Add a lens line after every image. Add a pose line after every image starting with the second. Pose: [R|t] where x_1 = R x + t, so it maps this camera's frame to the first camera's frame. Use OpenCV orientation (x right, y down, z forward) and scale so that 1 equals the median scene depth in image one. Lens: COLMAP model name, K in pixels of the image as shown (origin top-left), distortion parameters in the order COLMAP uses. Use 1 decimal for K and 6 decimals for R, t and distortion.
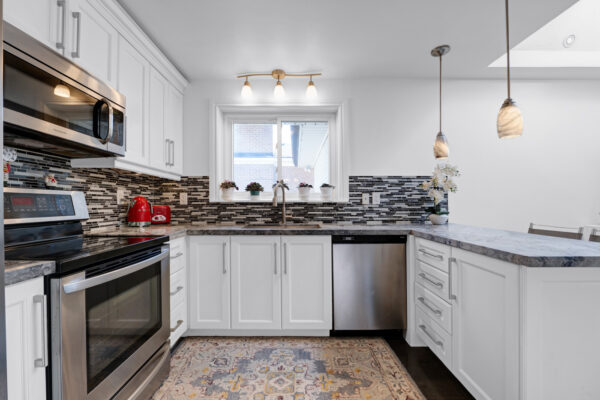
lens RADIAL K [[250.6, 0, 291.0], [0, 250.6, 201.5], [0, 0, 1]] dist [0.000092, 0.000143]
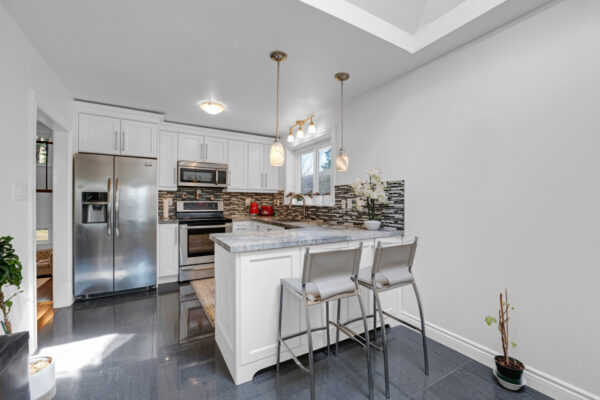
lens RADIAL K [[249.5, 0, 300.0], [0, 249.5, 200.0], [0, 0, 1]] dist [-0.010767, 0.000334]
pose [[0.515006, -0.002891, -0.857182, 1.222649], [0.003589, 0.999993, -0.001216, -0.029128], [0.857179, -0.002451, 0.515013, 0.198935]]
